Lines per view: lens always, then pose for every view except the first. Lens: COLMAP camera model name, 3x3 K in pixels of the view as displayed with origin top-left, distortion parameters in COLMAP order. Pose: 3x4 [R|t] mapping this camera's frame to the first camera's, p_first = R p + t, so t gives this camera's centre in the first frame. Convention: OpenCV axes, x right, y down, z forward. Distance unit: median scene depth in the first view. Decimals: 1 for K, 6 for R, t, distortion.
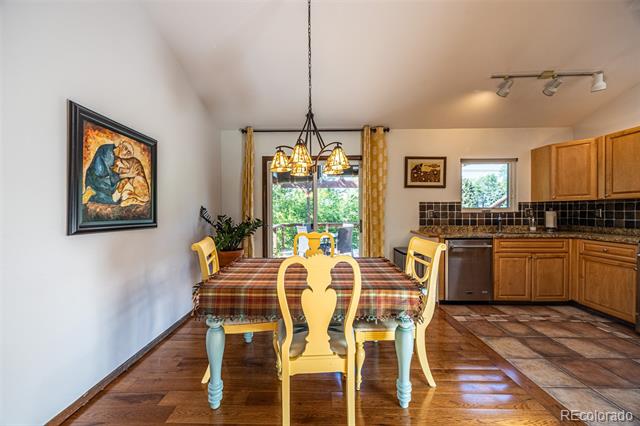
lens RADIAL K [[246.7, 0, 315.5], [0, 246.7, 213.4], [0, 0, 1]] dist [0.000598, -0.000058]
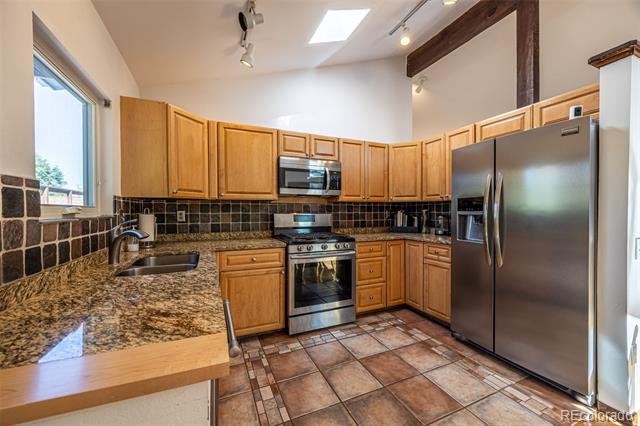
lens RADIAL K [[246.7, 0, 315.5], [0, 246.7, 213.4], [0, 0, 1]] dist [0.000598, -0.000058]
pose [[-0.413950, -0.002804, 0.910295, 0.264541], [0.015329, 0.999832, 0.010051, -0.011371], [-0.910170, 0.018115, -0.413838, 0.955844]]
